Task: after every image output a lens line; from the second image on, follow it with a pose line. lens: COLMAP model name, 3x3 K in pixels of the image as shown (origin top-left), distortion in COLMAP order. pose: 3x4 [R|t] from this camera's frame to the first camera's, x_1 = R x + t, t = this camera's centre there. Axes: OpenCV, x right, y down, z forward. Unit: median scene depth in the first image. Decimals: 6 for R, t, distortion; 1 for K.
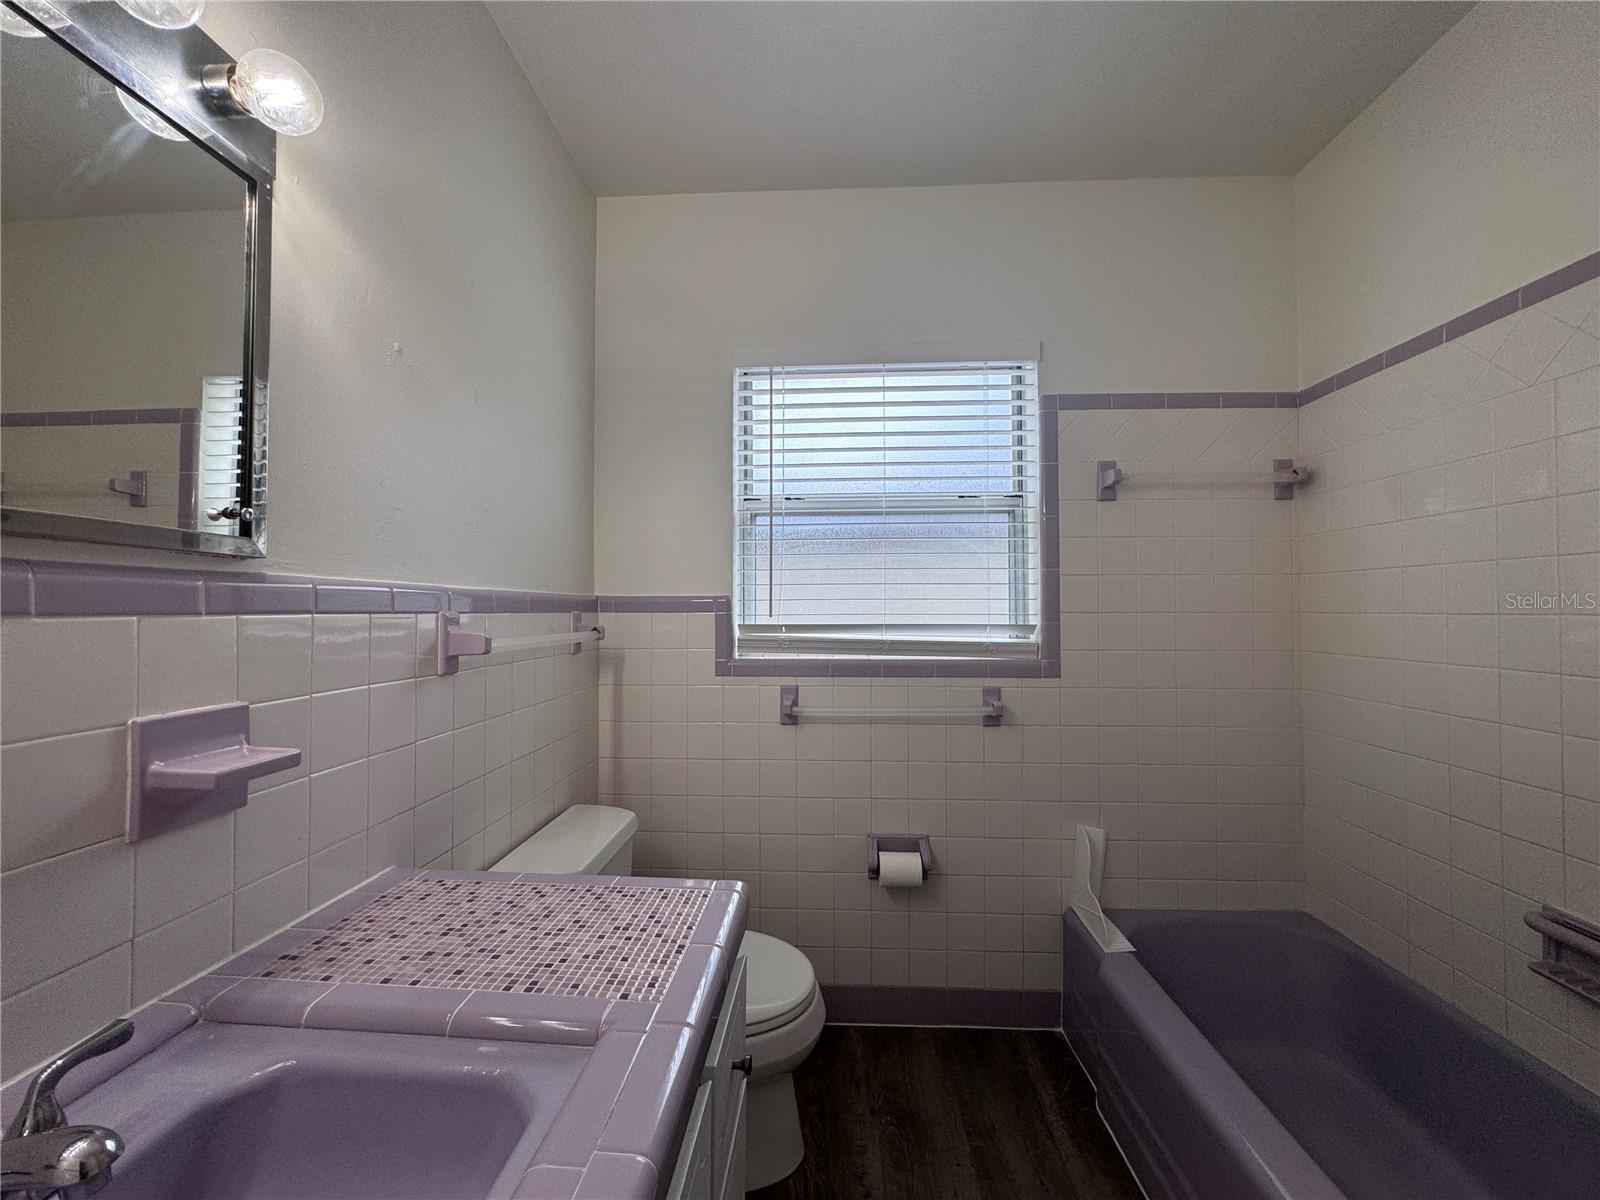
lens RADIAL K [[644.6, 0, 804.3], [0, 644.6, 606.2], [0, 0, 1]] dist [0.002140, -0.000241]
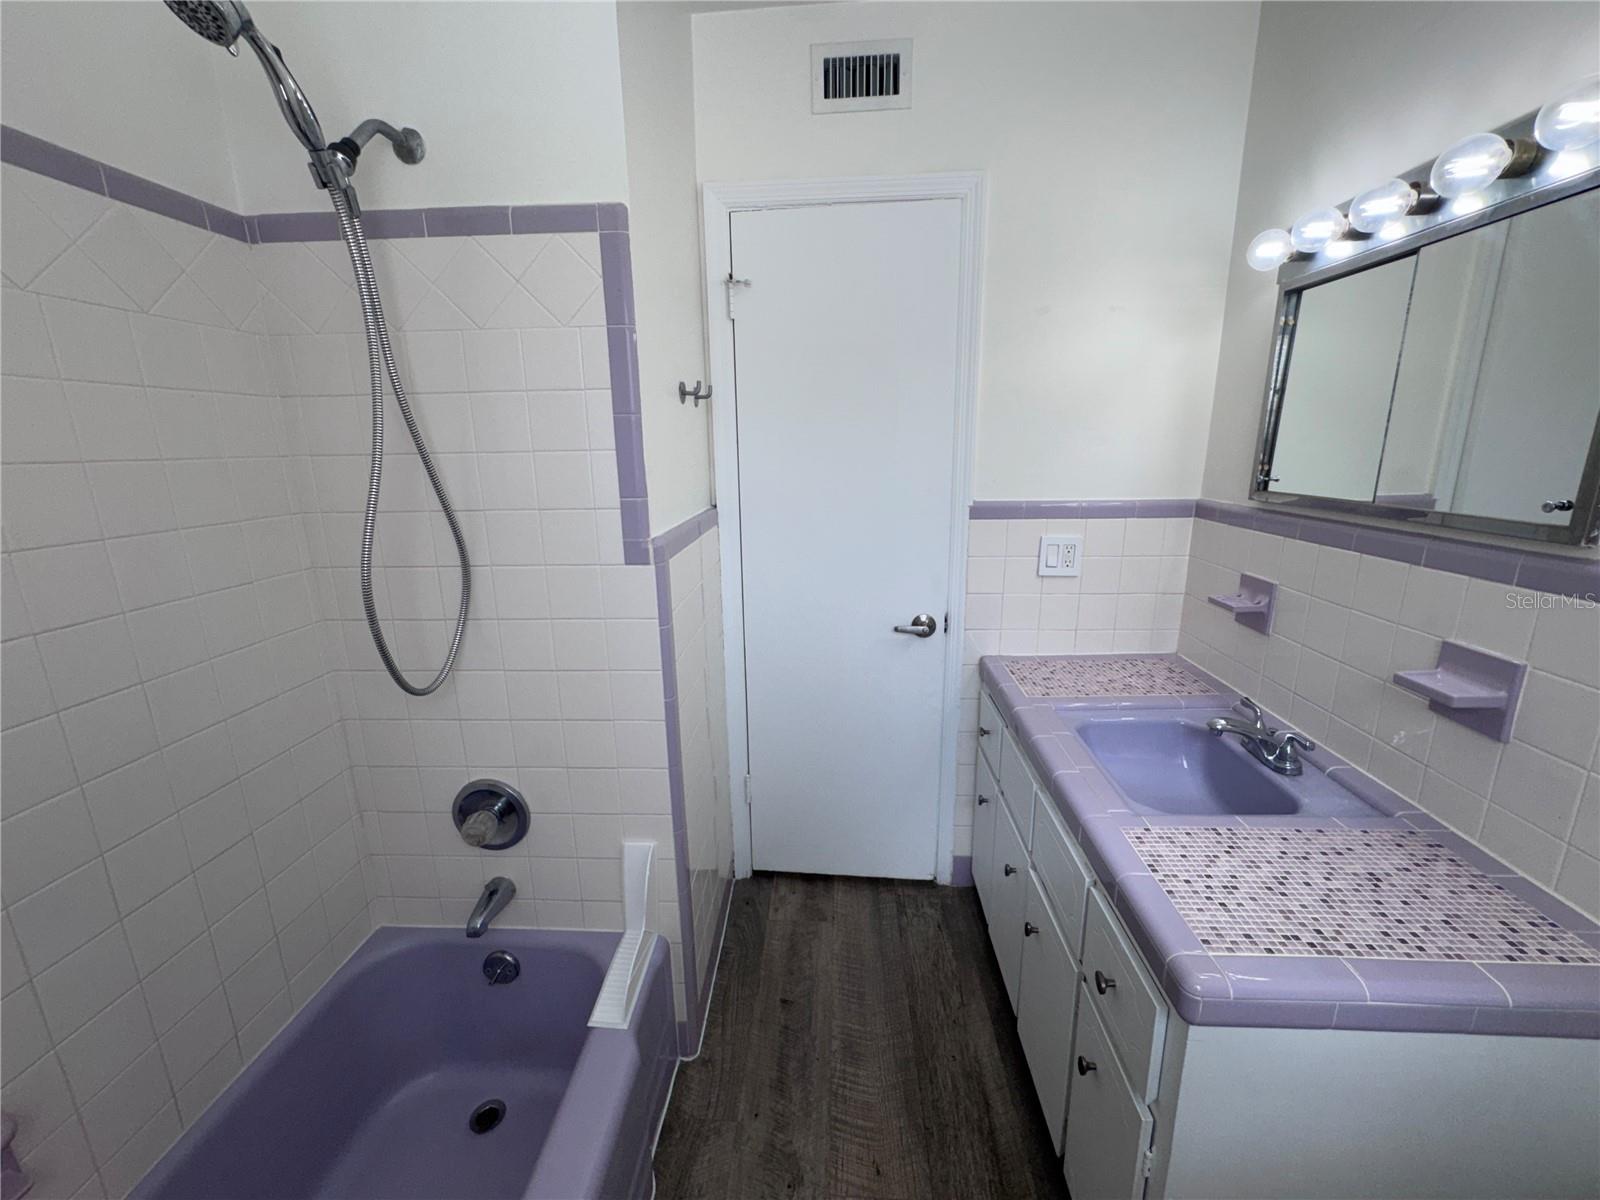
lens RADIAL K [[644.6, 0, 794.6], [0, 644.6, 593.9], [0, 0, 1]] dist [0.002140, -0.000241]
pose [[-0.999584, -0.004755, 0.028434, 0.441105], [0.001700, 0.974872, 0.222760, -0.235714], [-0.028779, 0.222716, -0.974459, 2.064443]]
